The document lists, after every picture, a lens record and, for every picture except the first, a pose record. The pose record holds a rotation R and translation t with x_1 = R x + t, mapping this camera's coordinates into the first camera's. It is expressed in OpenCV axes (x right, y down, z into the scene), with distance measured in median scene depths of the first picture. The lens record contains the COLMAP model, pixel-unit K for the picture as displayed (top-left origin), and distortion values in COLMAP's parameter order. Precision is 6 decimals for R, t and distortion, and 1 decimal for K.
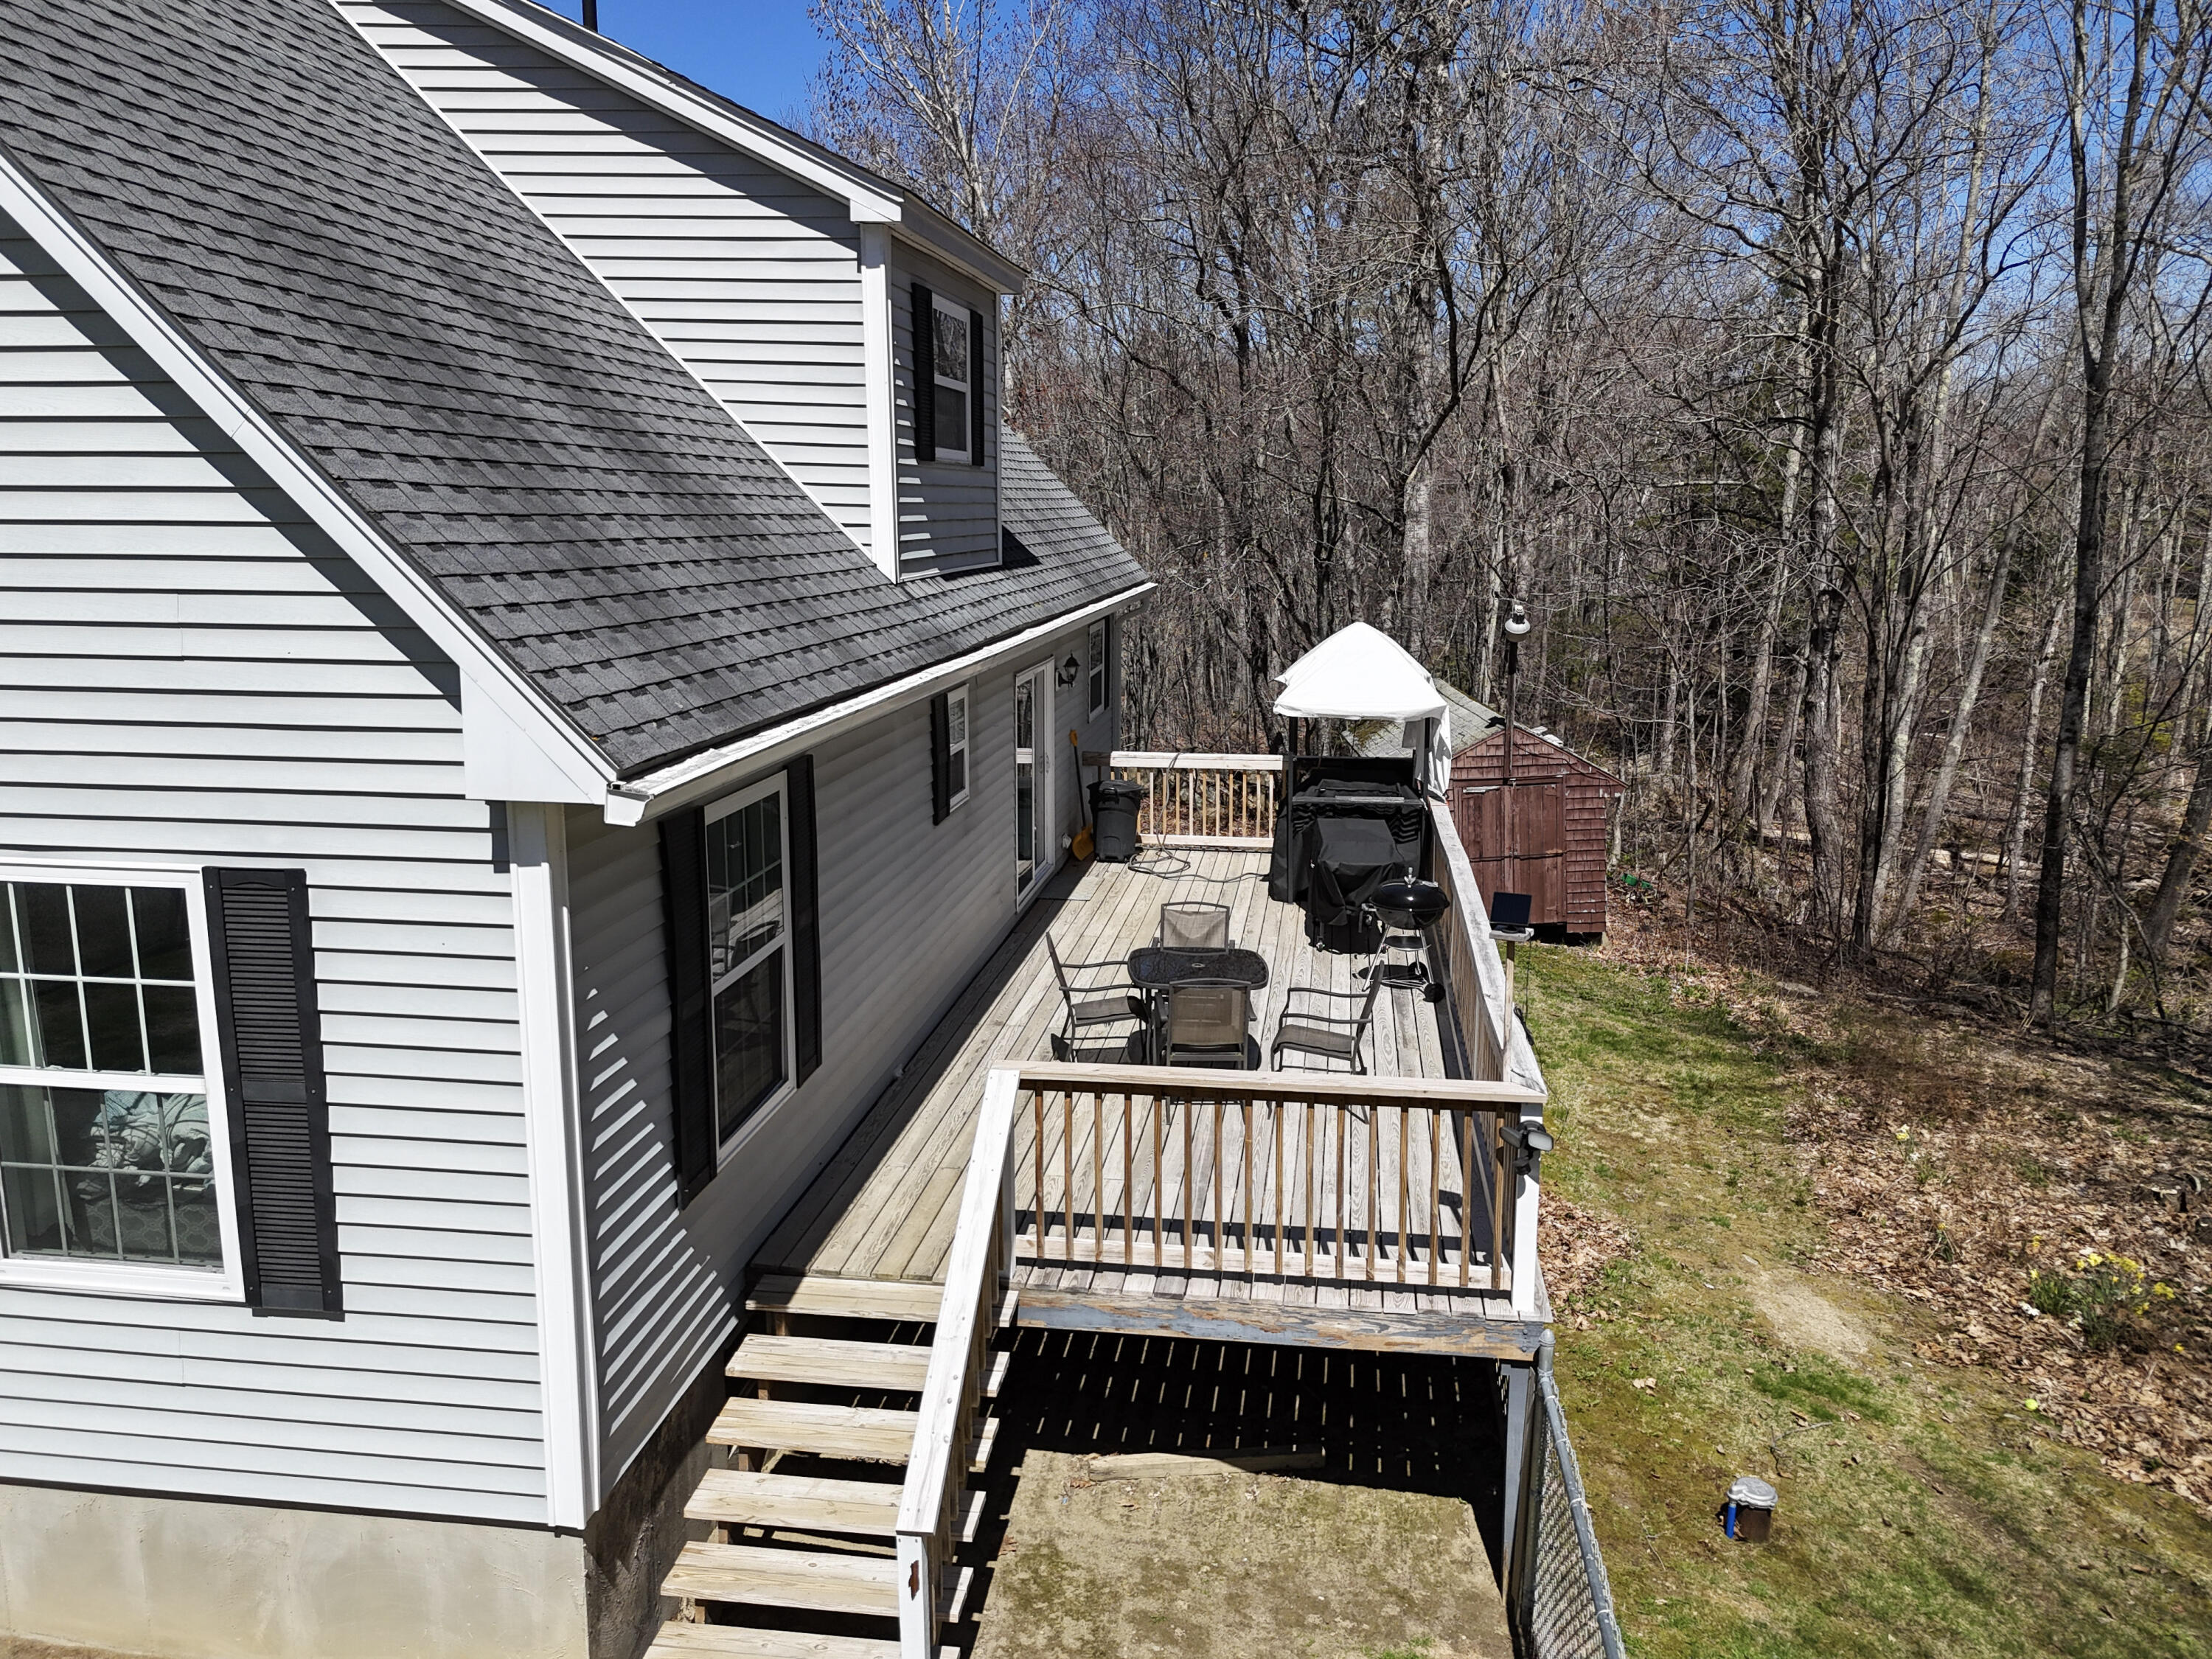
lens RADIAL K [[1620.7, 0, 1112.4], [0, 1620.7, 828.0], [0, 0, 1]] dist [0.081377, -0.067042]
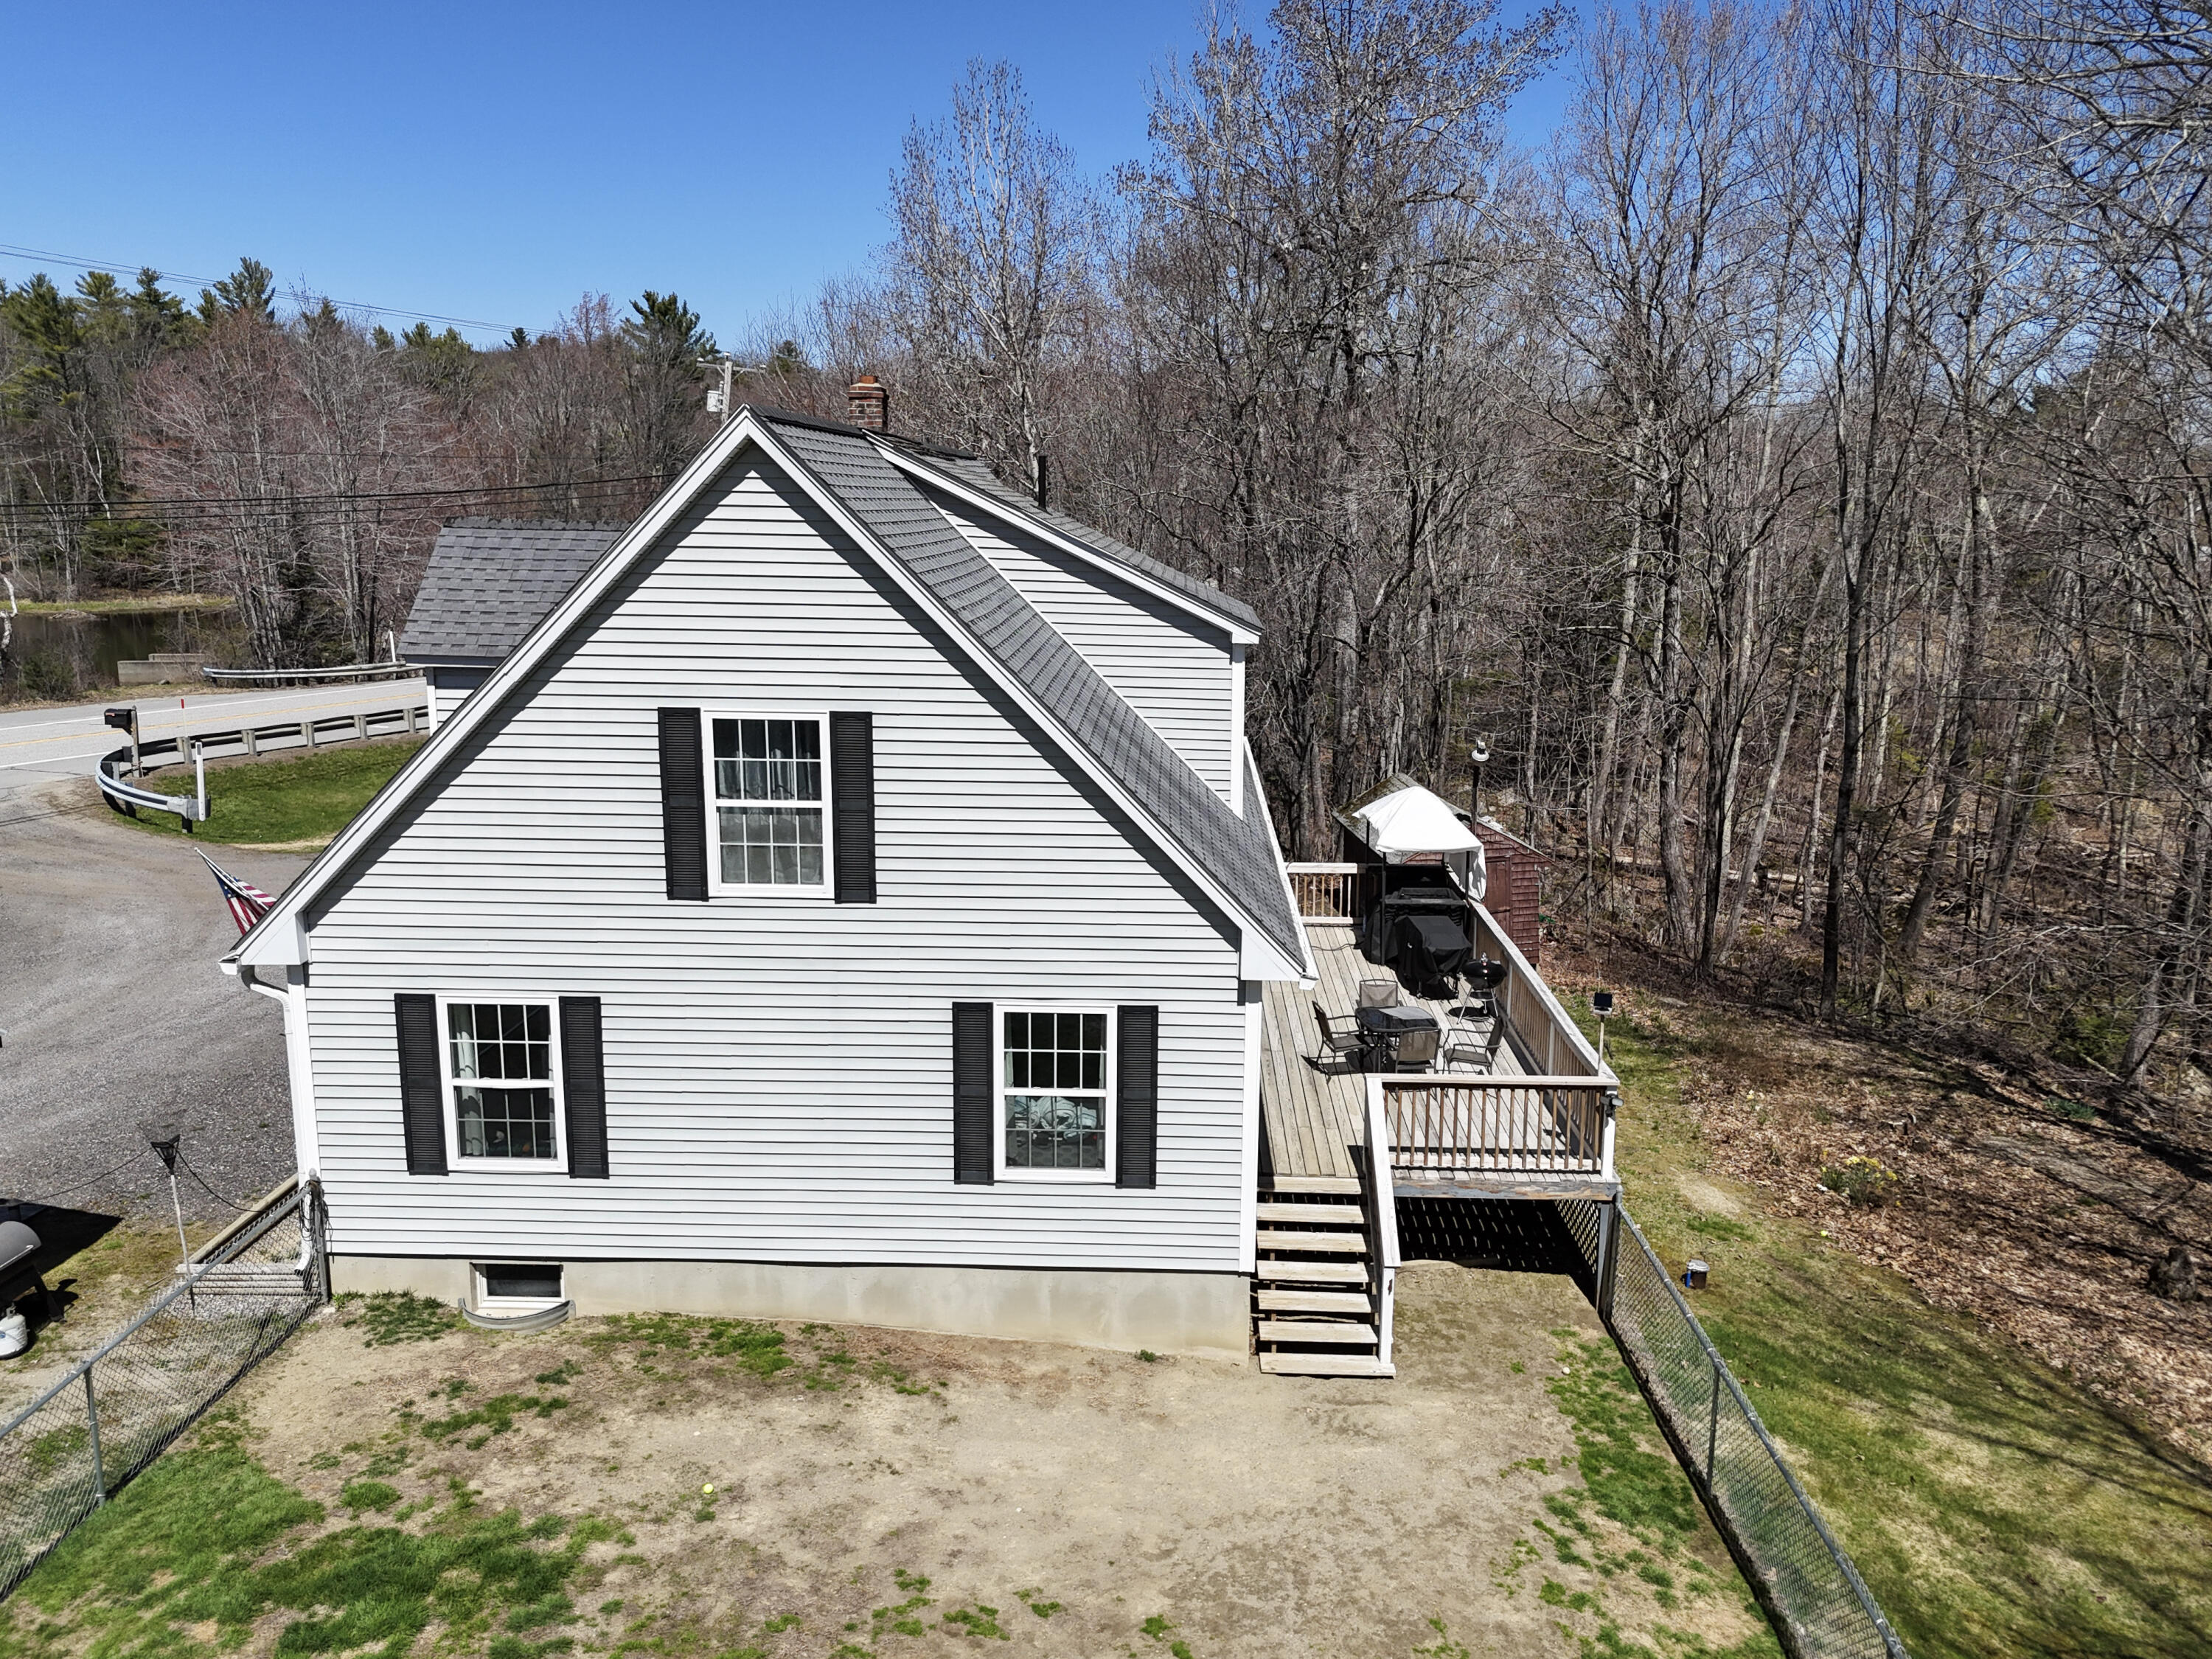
lens RADIAL K [[1620.7, 0, 1112.4], [0, 1620.7, 828.0], [0, 0, 1]] dist [0.081377, -0.067042]
pose [[0.994768, -0.017870, 0.100589, -0.434677], [0.017421, 0.999834, 0.005331, -0.141747], [-0.100667, -0.003551, 0.994914, -0.788246]]
